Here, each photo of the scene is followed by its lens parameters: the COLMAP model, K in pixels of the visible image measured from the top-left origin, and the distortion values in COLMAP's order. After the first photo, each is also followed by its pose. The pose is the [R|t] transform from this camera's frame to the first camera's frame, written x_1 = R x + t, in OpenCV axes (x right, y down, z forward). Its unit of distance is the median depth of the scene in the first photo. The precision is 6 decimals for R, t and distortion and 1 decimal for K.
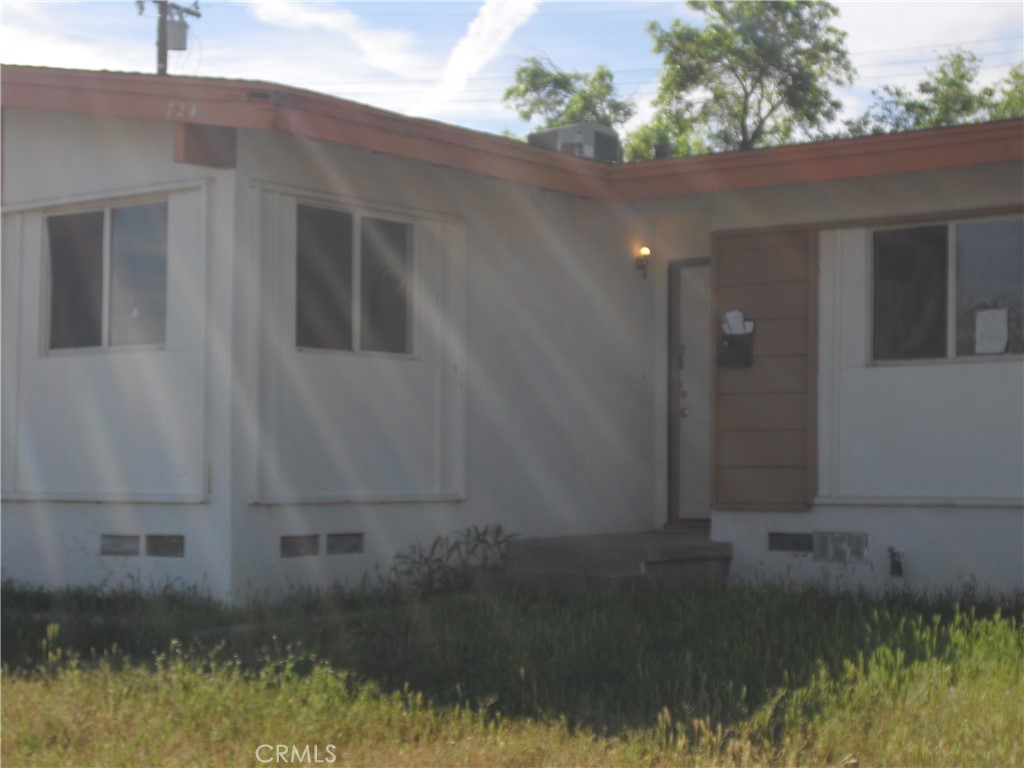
lens RADIAL K [[1879.8, 0, 517.4], [0, 1879.8, 387.7], [0, 0, 1]] dist [0.000894, 0.000000]
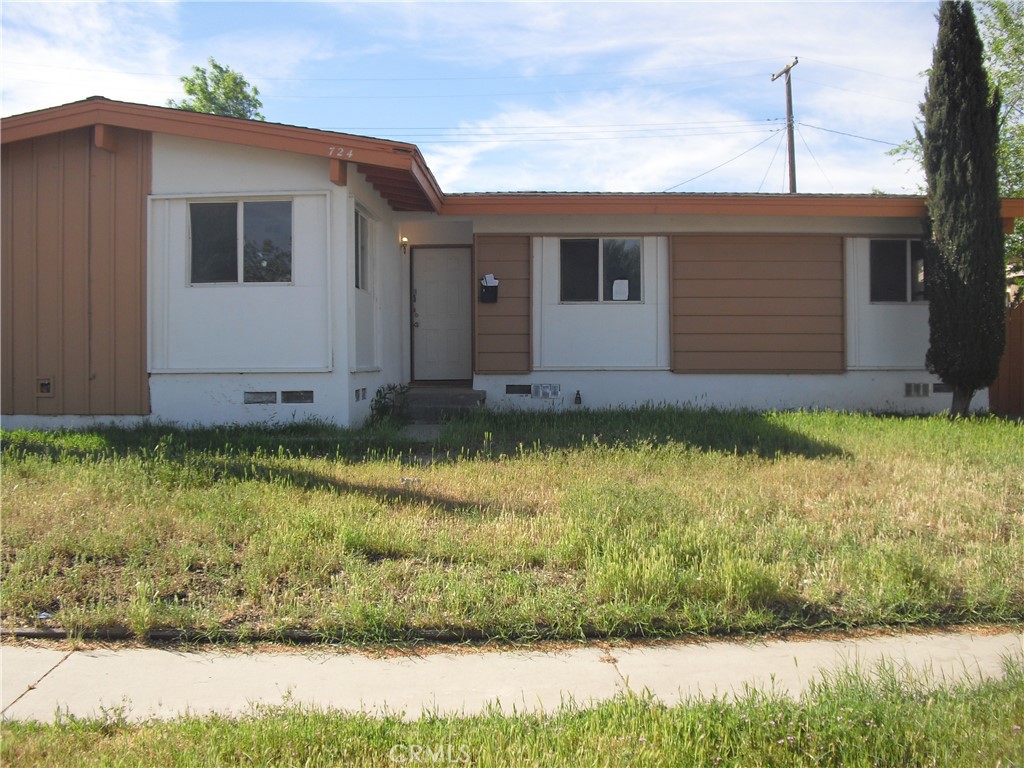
lens RADIAL K [[1068.7, 0, 517.1], [0, 1068.7, 385.2], [0, 0, 1]] dist [-0.132324, 0.000000]
pose [[0.815188, -0.018649, 0.578896, -0.507269], [-0.021008, 0.997872, 0.061729, 0.005922], [-0.578816, -0.062482, 0.813061, 0.057913]]
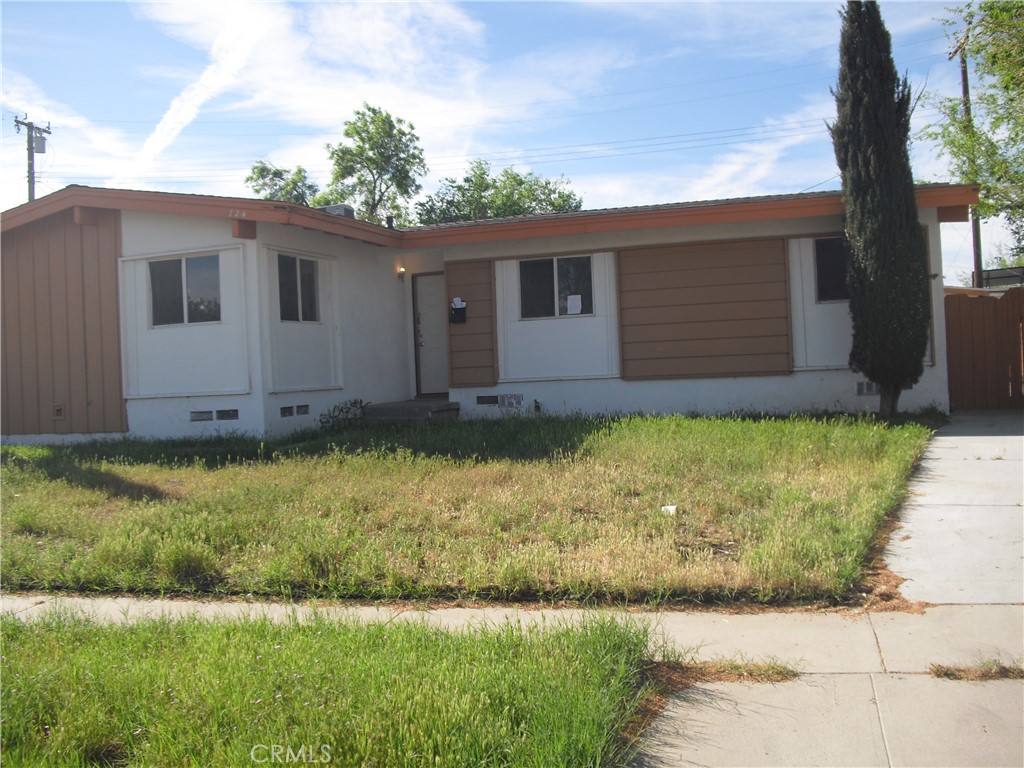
lens RADIAL K [[1068.7, 0, 506.4], [0, 1068.7, 384.1], [0, 0, 1]] dist [-0.132324, 0.000000]
pose [[0.951809, -0.047662, 0.302966, -0.211429], [0.032382, 0.997947, 0.055260, -0.006491], [-0.304978, -0.042786, 0.951398, -0.213795]]
